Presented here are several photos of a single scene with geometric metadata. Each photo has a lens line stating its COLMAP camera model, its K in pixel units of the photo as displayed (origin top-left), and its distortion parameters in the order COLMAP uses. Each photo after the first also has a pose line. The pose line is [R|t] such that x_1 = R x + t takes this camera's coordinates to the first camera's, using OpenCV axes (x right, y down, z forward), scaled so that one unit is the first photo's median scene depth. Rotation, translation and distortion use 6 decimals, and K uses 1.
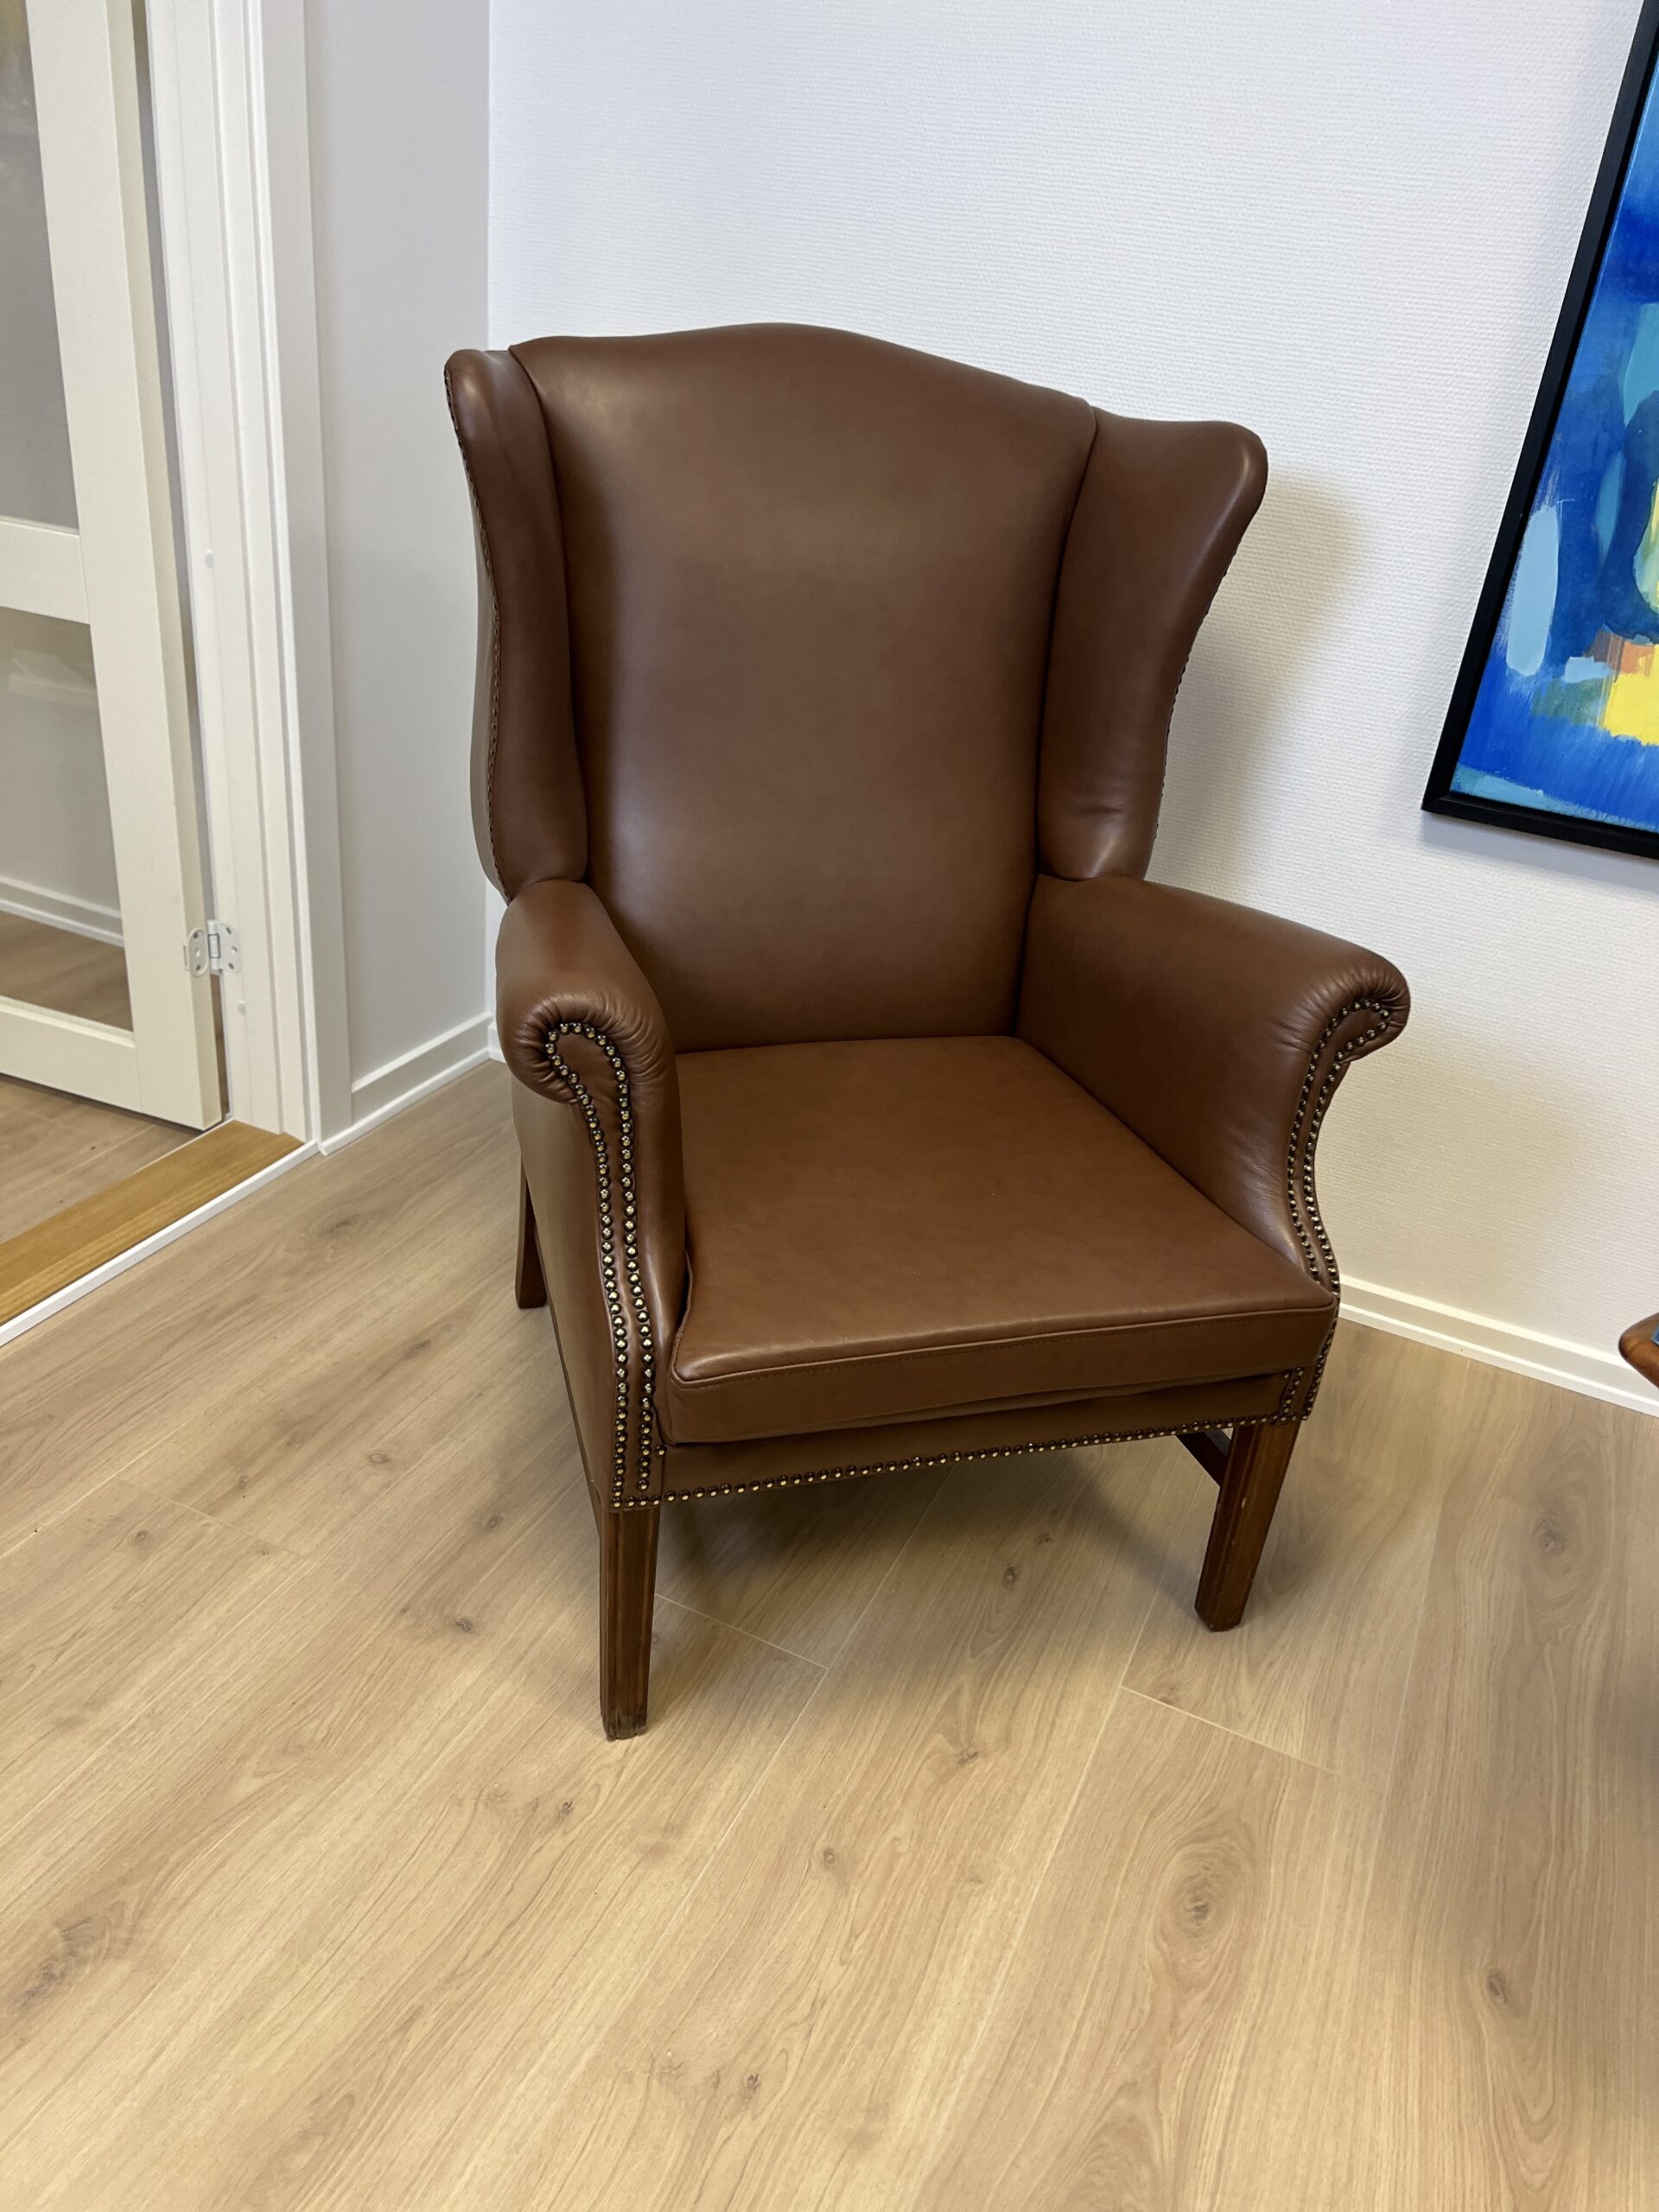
lens RADIAL K [[1641.9, 0, 836.9], [0, 1641.9, 1100.5], [0, 0, 1]] dist [-0.000187, -0.000279]
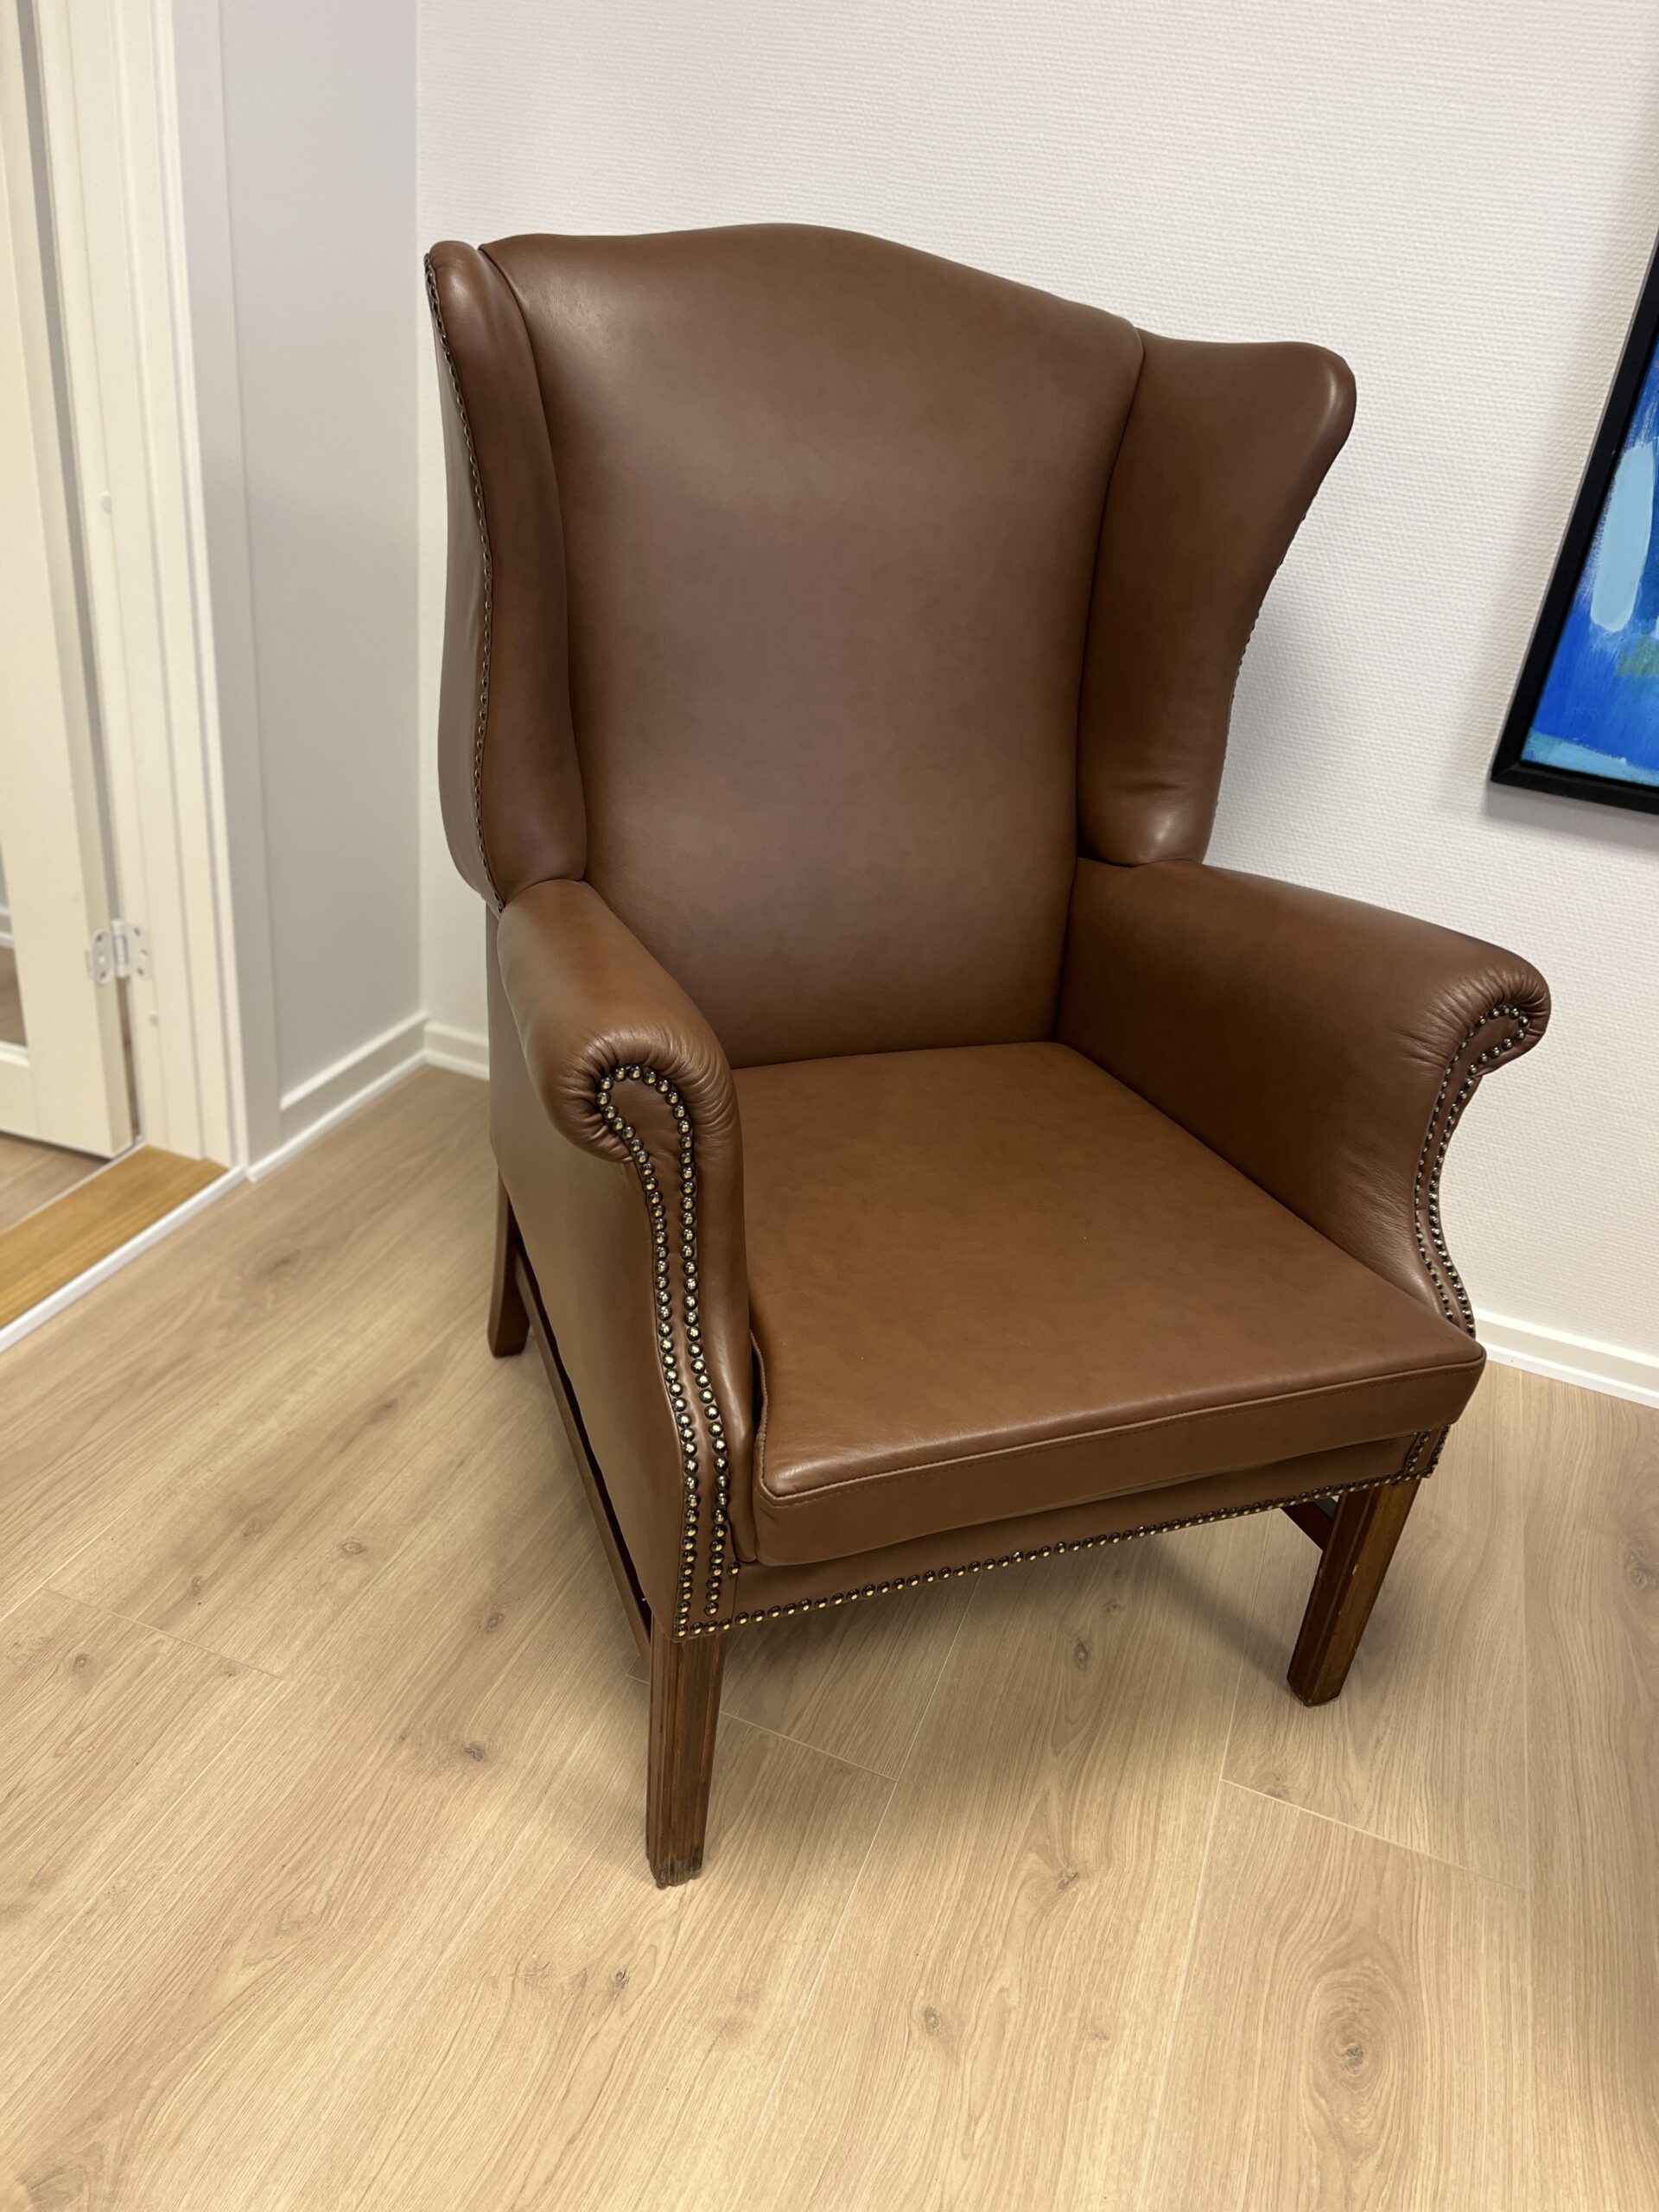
lens RADIAL K [[1650.8, 0, 829.5], [0, 1650.8, 1106.0], [0, 0, 1]] dist [0.001312, -0.010762]
pose [[0.997402, -0.024694, 0.067673, -0.098109], [0.022952, 0.999388, 0.026395, -0.039112], [-0.068283, -0.024773, 0.997358, 0.144109]]
